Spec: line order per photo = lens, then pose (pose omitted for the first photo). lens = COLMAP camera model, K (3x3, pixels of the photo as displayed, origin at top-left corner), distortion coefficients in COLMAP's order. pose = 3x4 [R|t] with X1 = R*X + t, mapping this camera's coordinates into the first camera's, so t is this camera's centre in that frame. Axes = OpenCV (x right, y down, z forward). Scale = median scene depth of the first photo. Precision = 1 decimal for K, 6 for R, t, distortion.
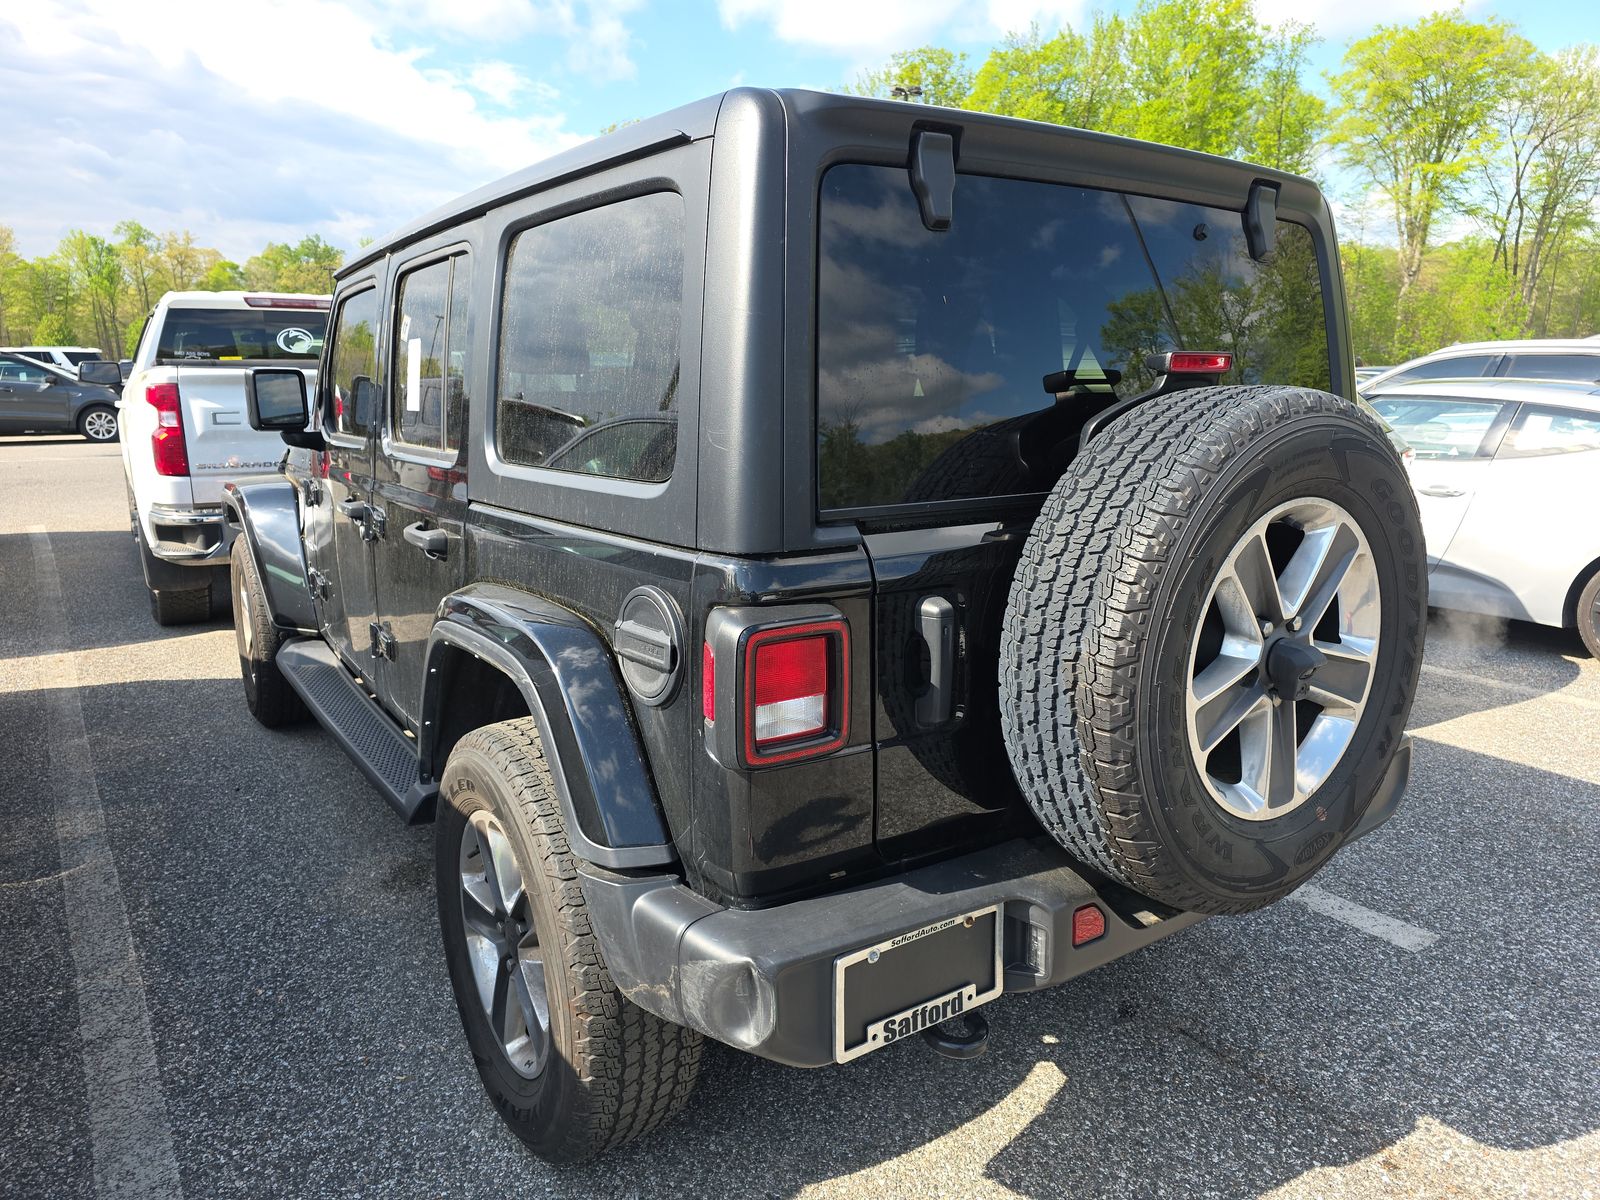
lens RADIAL K [[1090.8, 0, 800.0], [0, 1090.8, 600.0], [0, 0, 1]] dist [0.057332, -0.048212]
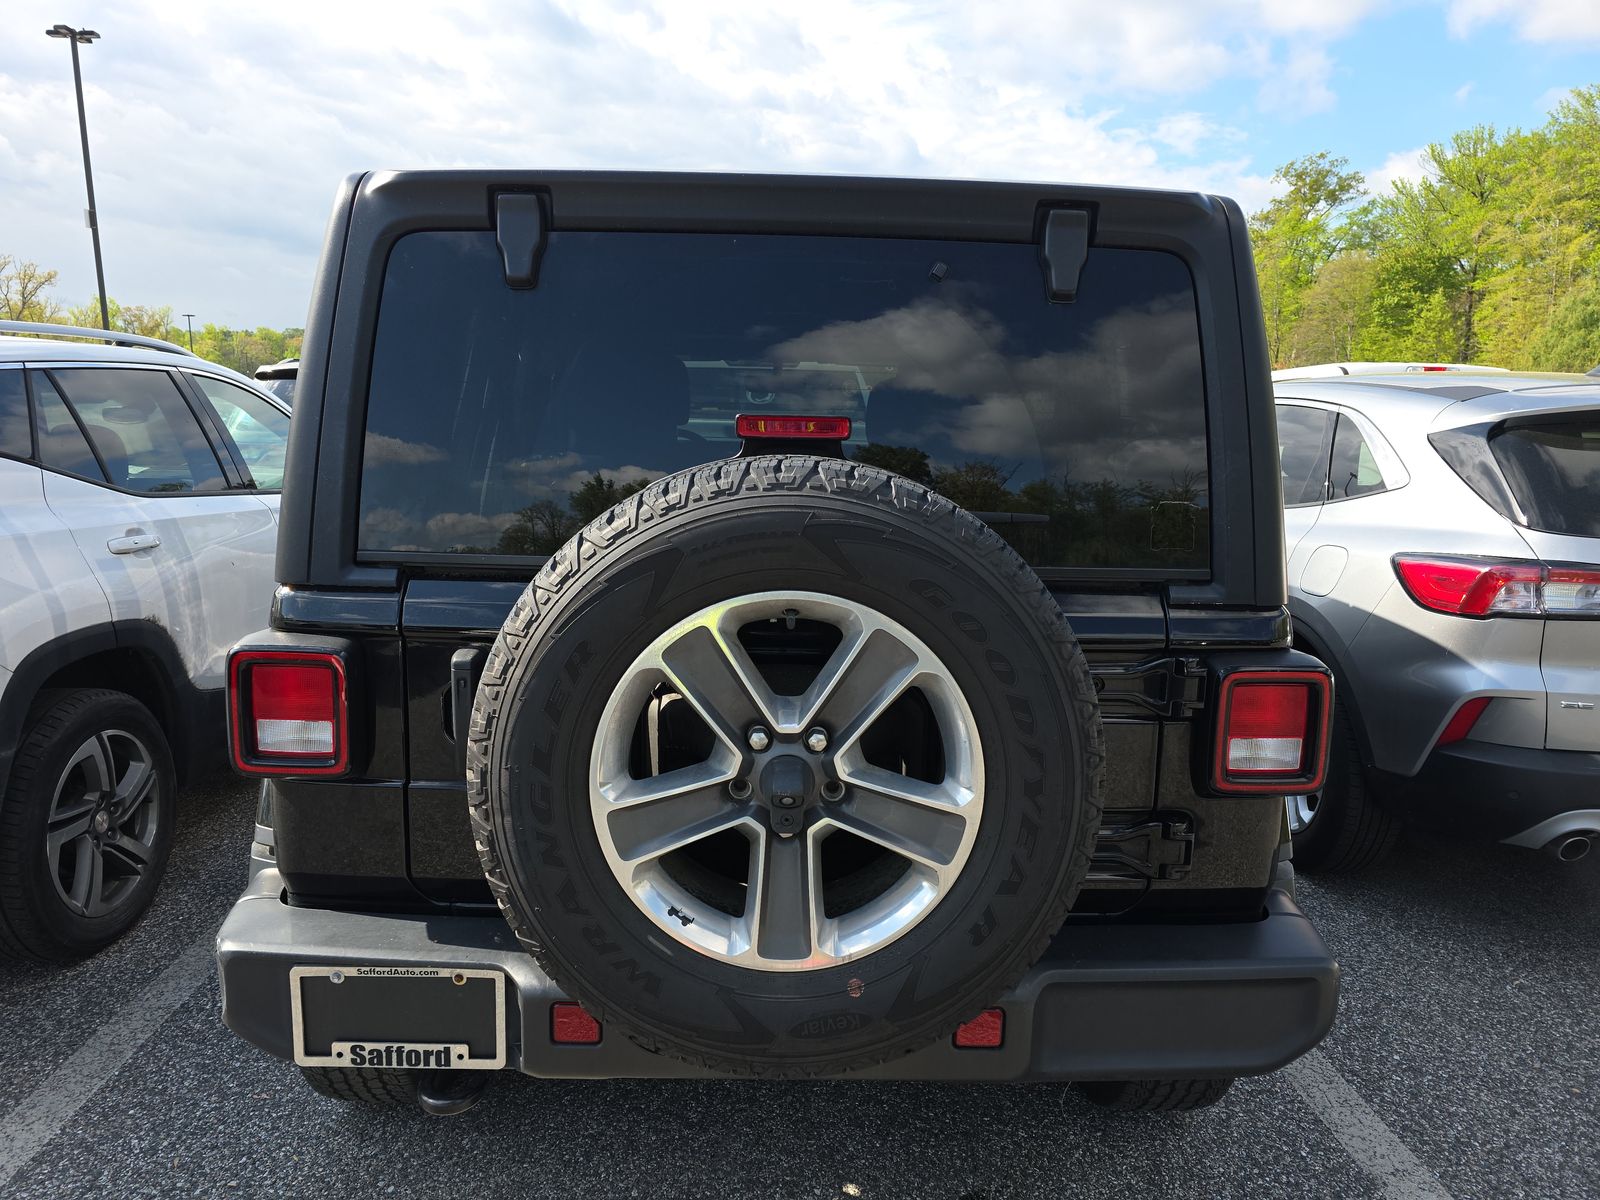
lens RADIAL K [[1090.8, 0, 800.0], [0, 1090.8, 600.0], [0, 0, 1]] dist [0.057332, -0.048212]
pose [[0.826164, 0.115001, -0.551568, 0.825899], [-0.138175, 0.990408, -0.000467, -0.078221], [0.546224, 0.076599, 0.834130, 0.282454]]
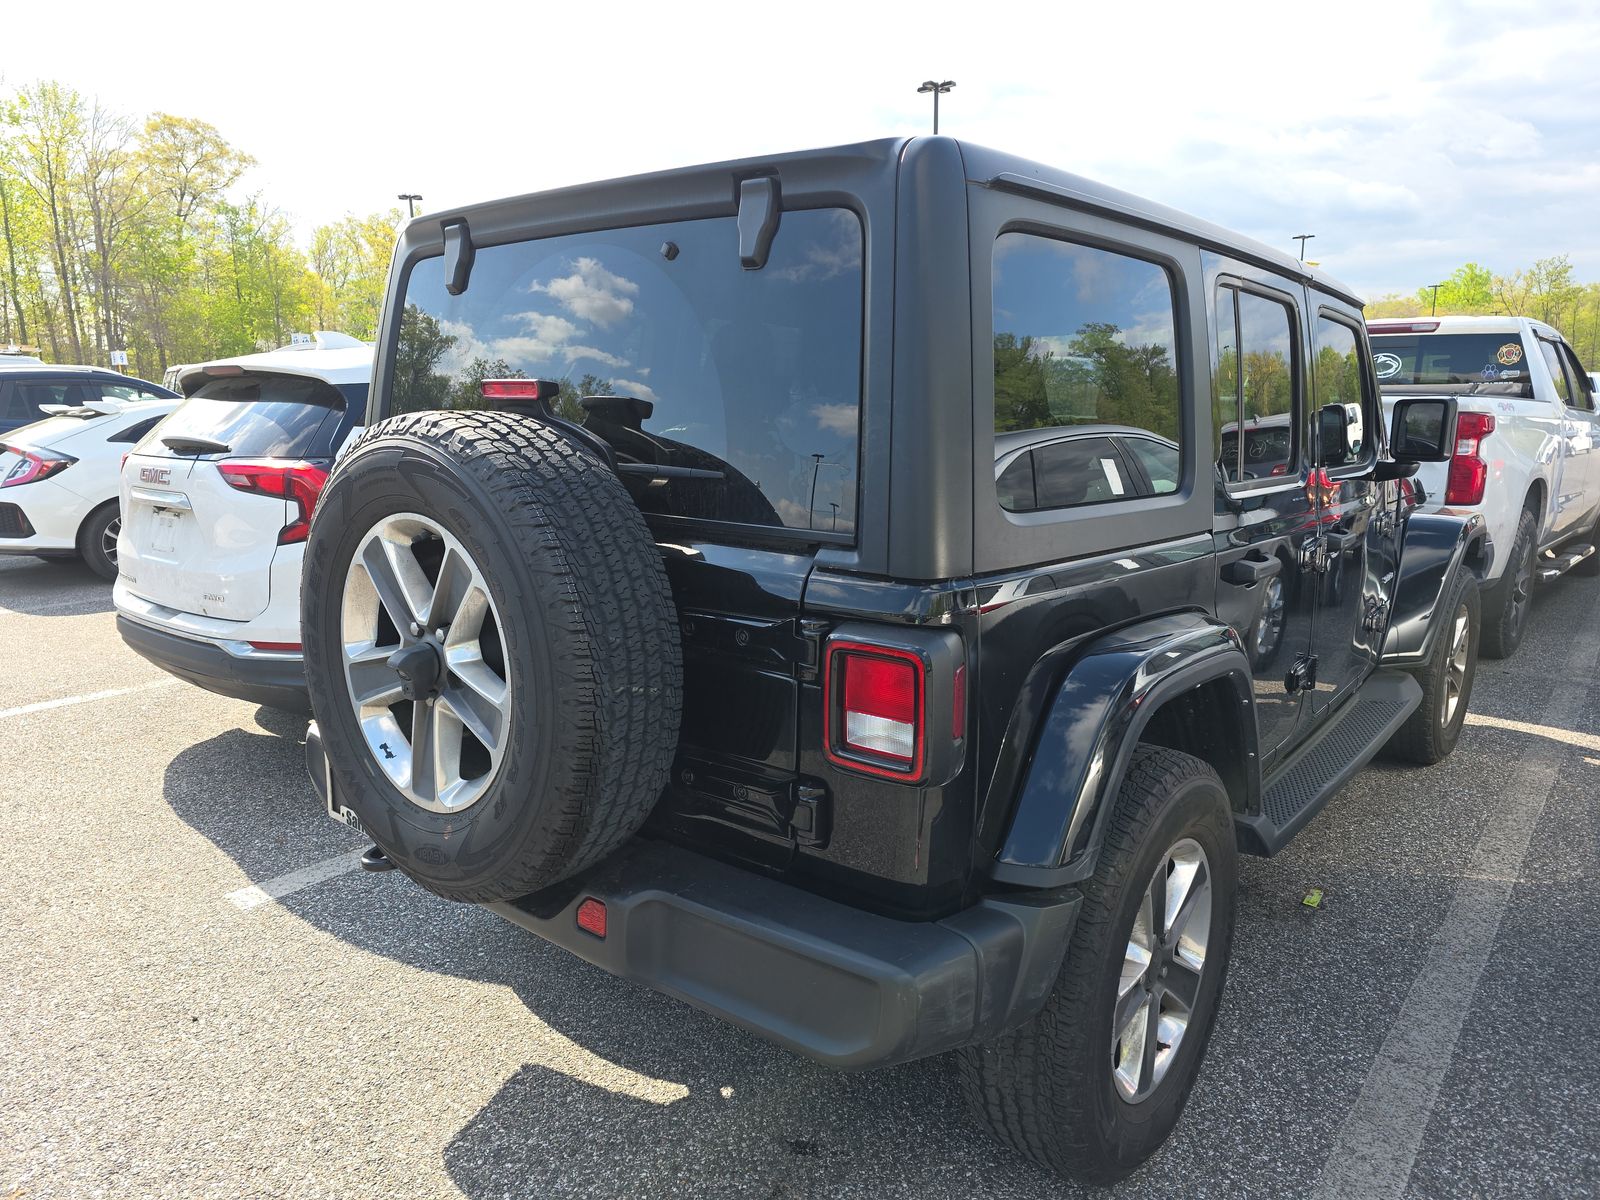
lens RADIAL K [[1096.2, 0, 800.0], [0, 1096.2, 600.0], [0, 0, 1]] dist [0.042210, -0.001662]
pose [[0.257655, 0.185541, -0.948255, 1.442188], [-0.207697, 0.969084, 0.133182, -0.211298], [0.943650, 0.162634, 0.288226, 0.955588]]
